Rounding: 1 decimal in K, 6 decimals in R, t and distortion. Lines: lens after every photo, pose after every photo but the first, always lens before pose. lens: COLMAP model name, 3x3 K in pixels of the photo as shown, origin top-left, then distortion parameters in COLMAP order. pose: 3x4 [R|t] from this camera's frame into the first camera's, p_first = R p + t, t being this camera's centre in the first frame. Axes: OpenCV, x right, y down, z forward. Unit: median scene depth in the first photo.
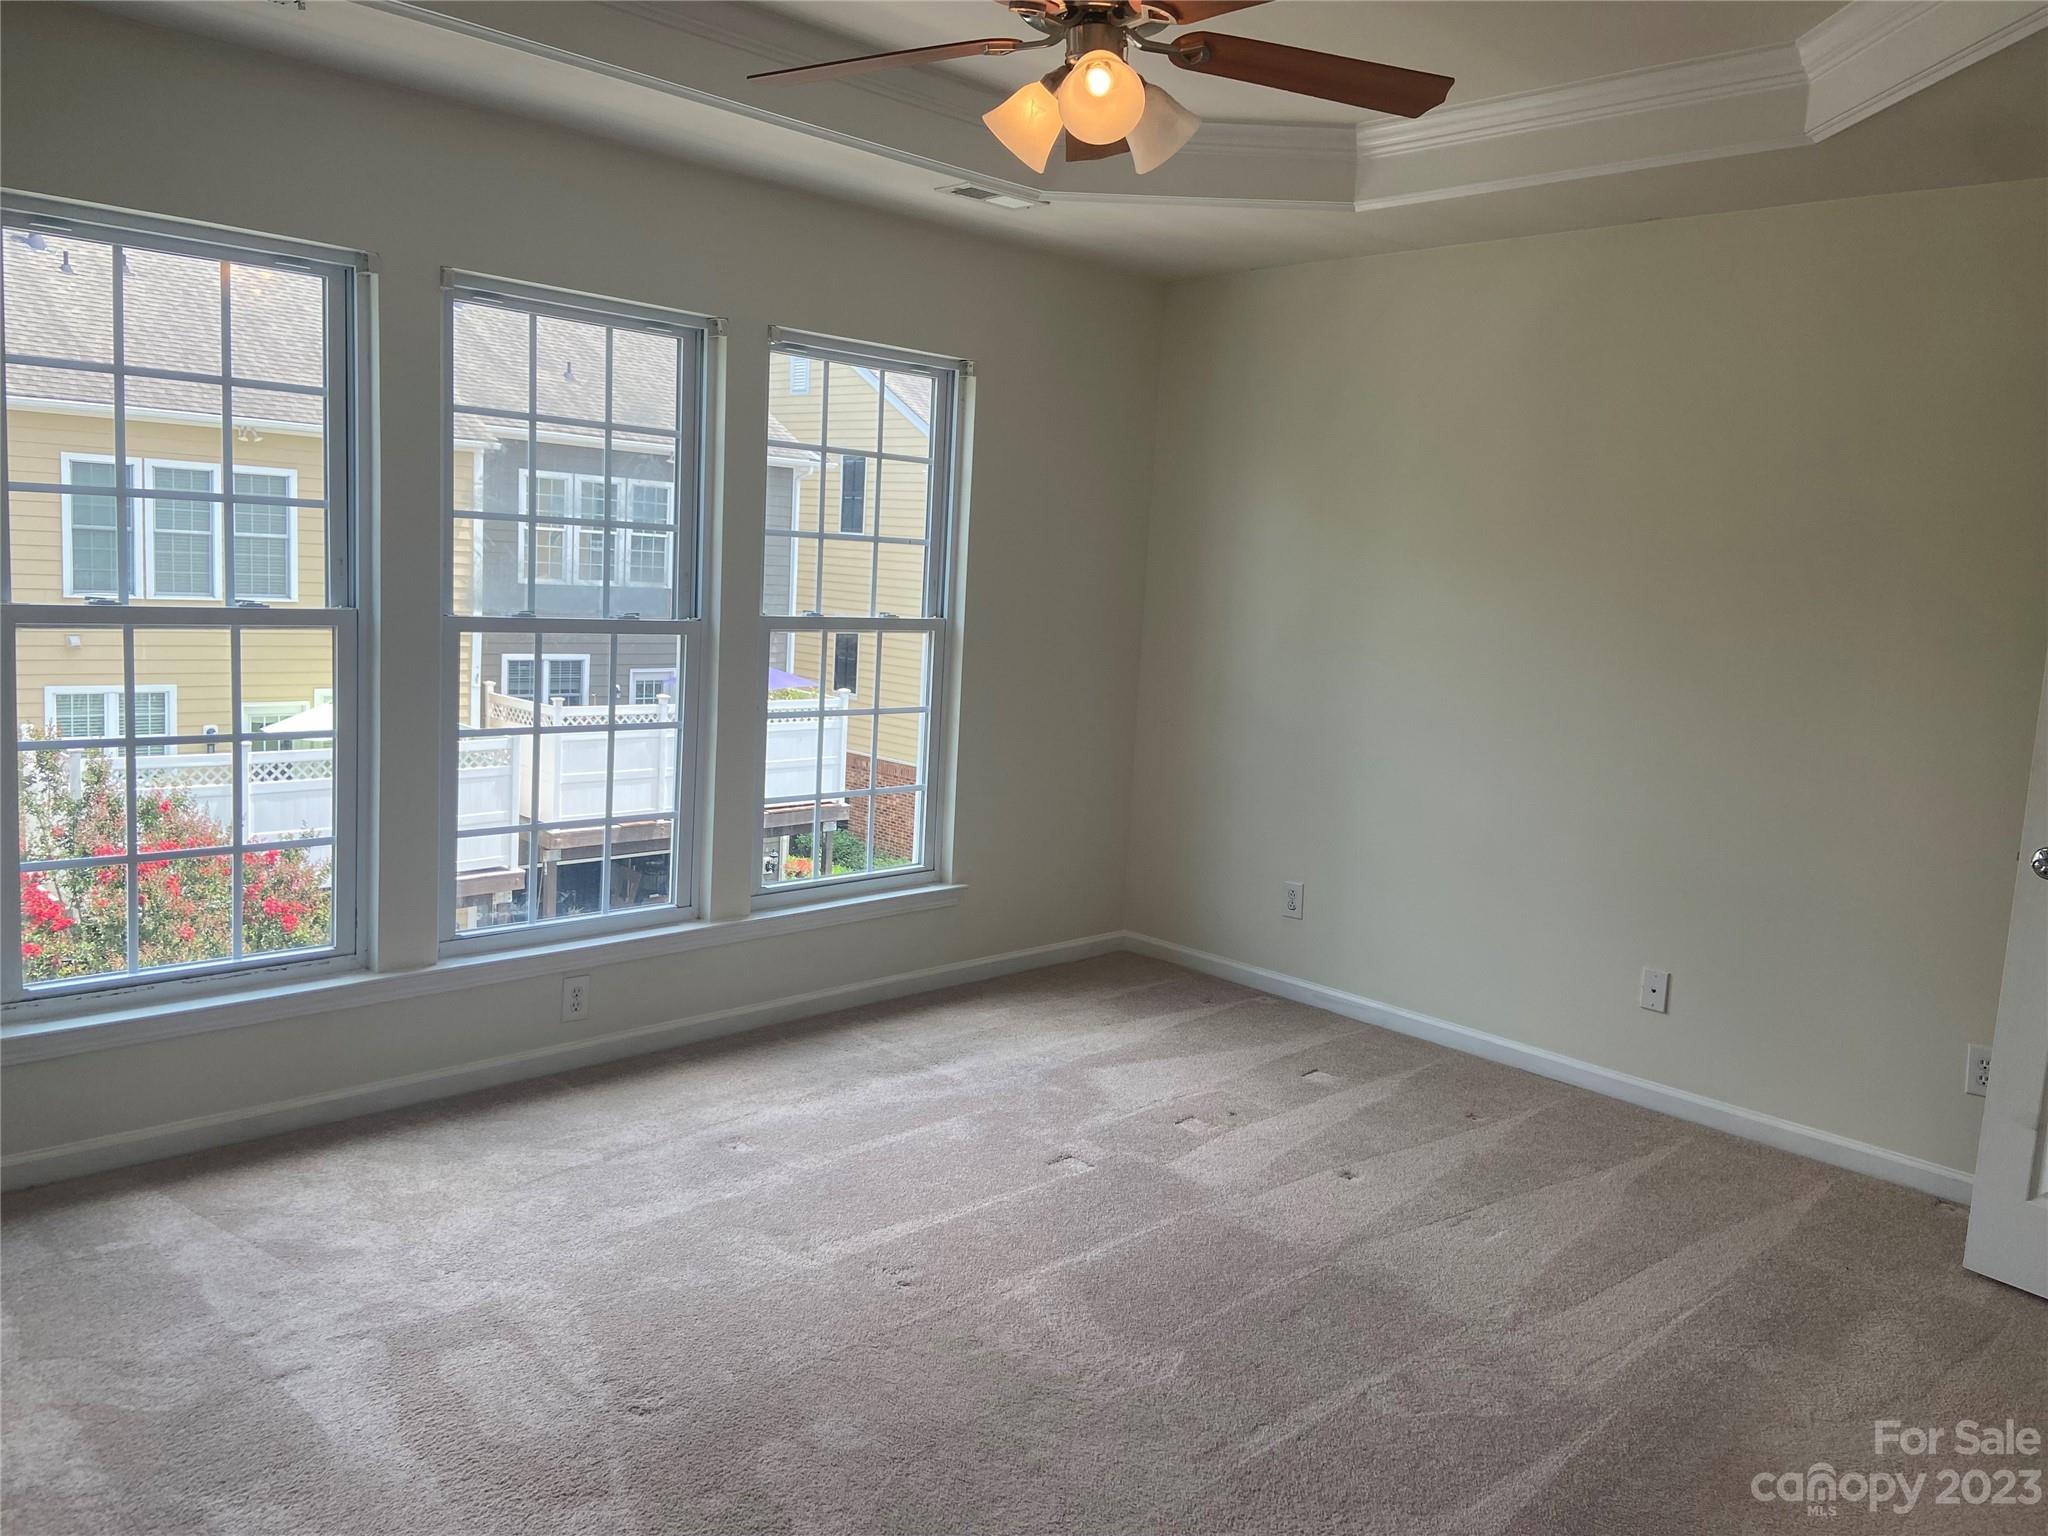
lens RADIAL K [[1552.6, 0, 1031.5], [0, 1552.6, 763.0], [0, 0, 1]] dist [0.091566, -0.110734]
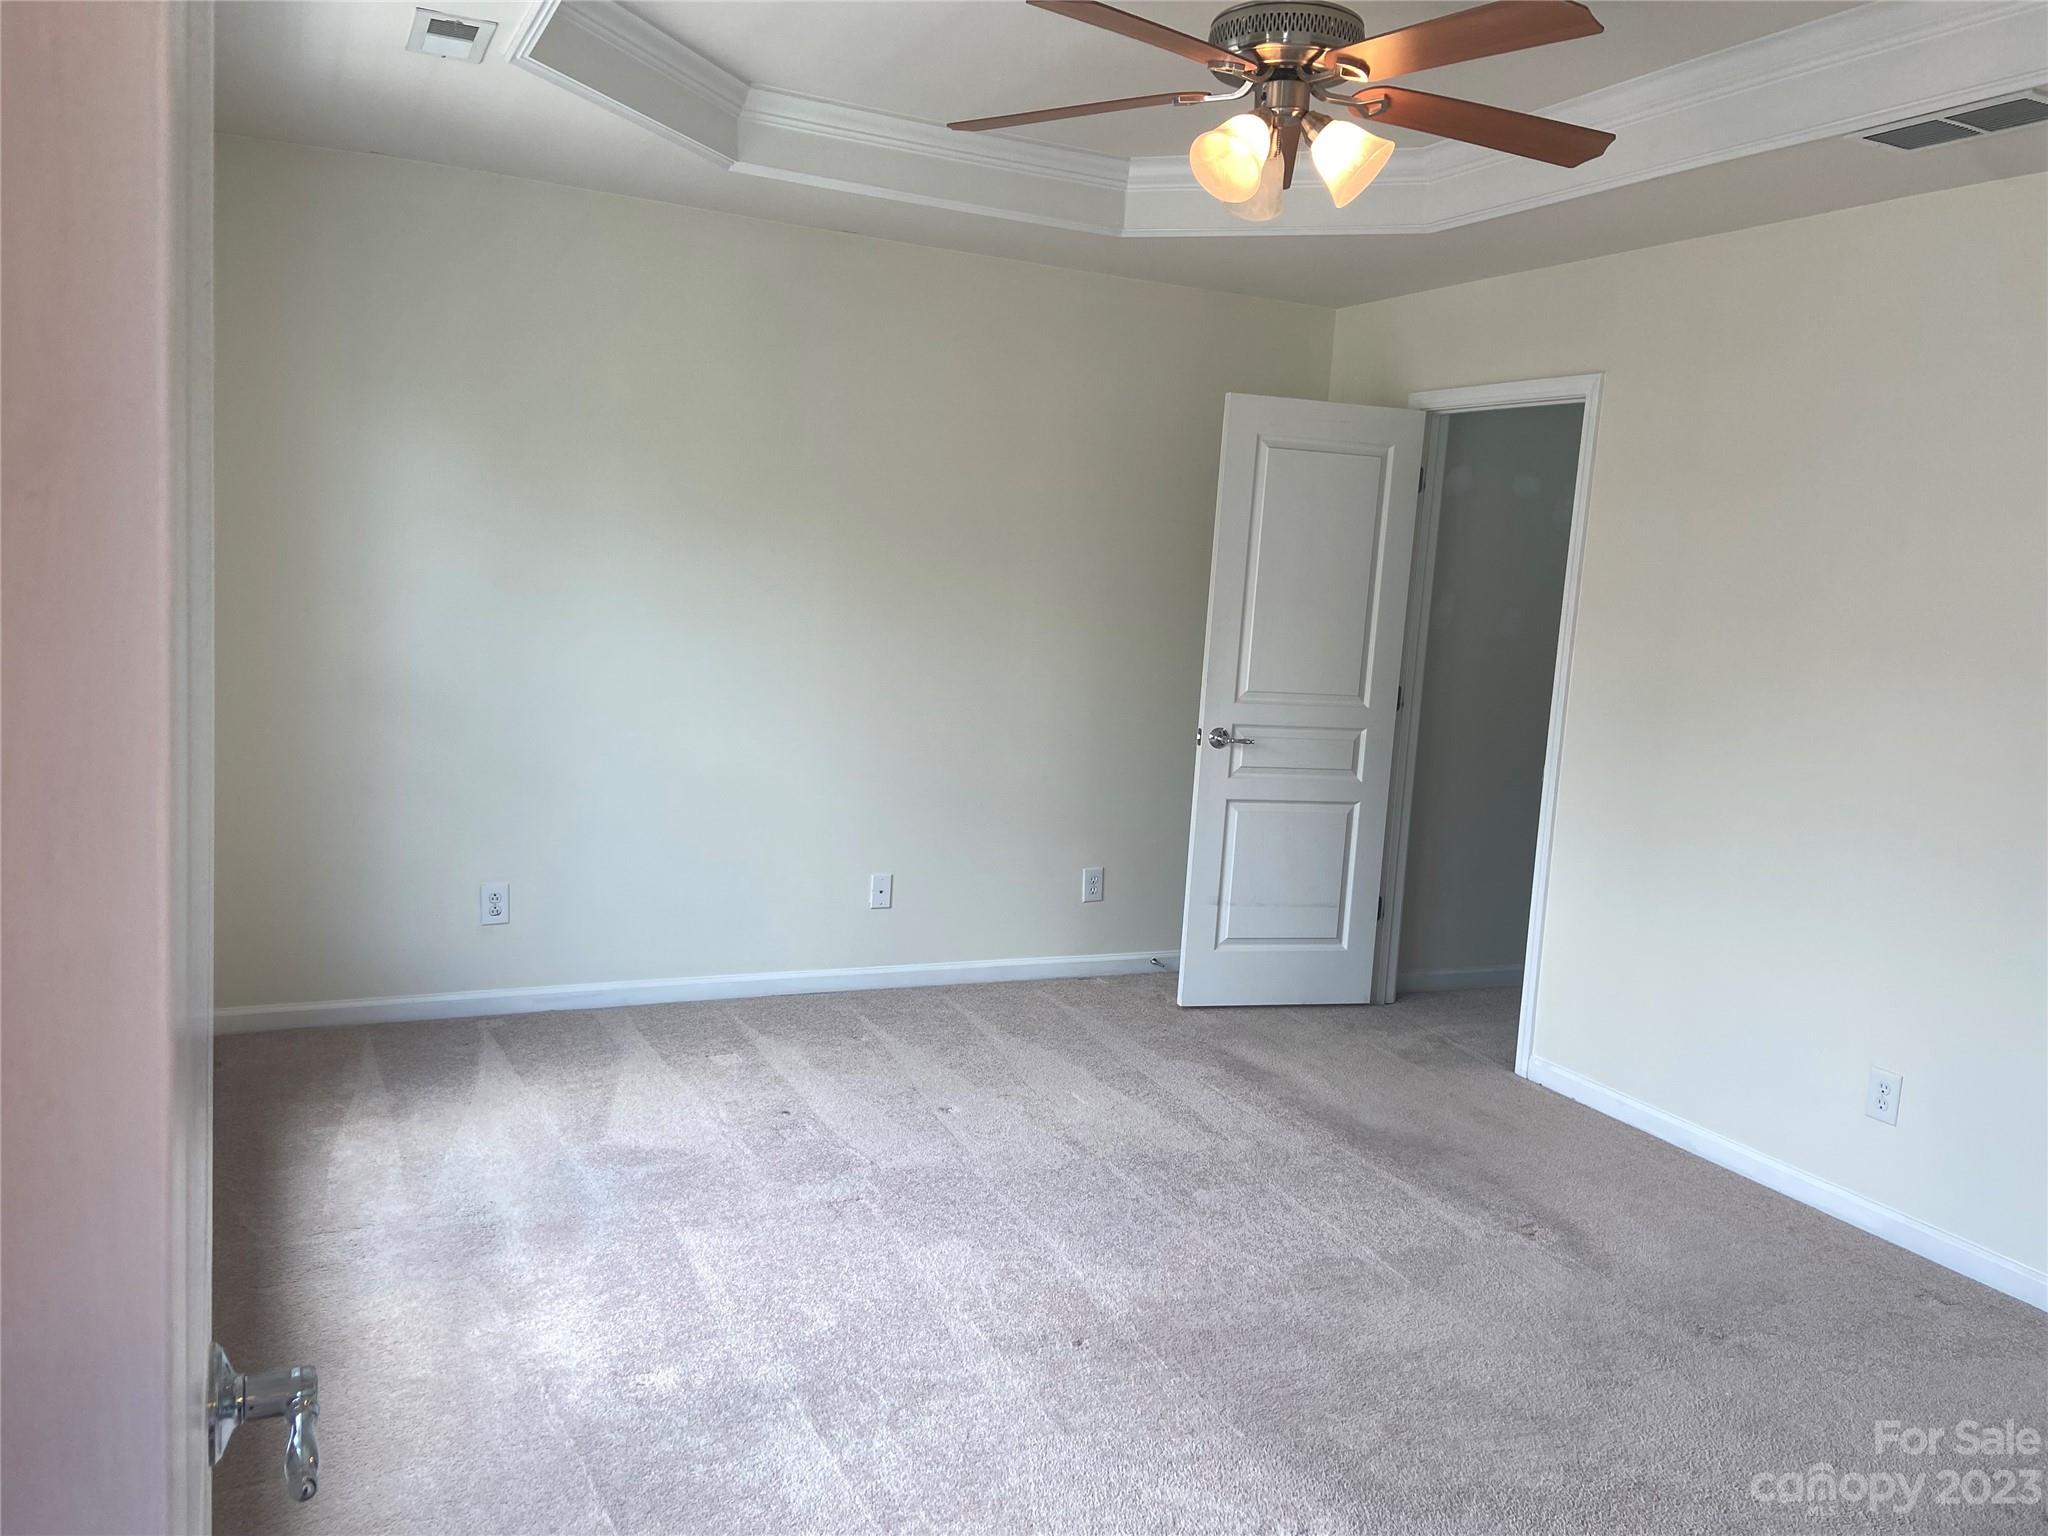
lens RADIAL K [[1552.6, 0, 1026.9], [0, 1552.6, 762.7], [0, 0, 1]] dist [0.091566, -0.110734]
pose [[0.322795, -0.156992, 0.933358, -0.685933], [0.081494, 0.987095, 0.137847, -0.110997], [-0.942954, 0.031567, 0.331423, 0.519465]]
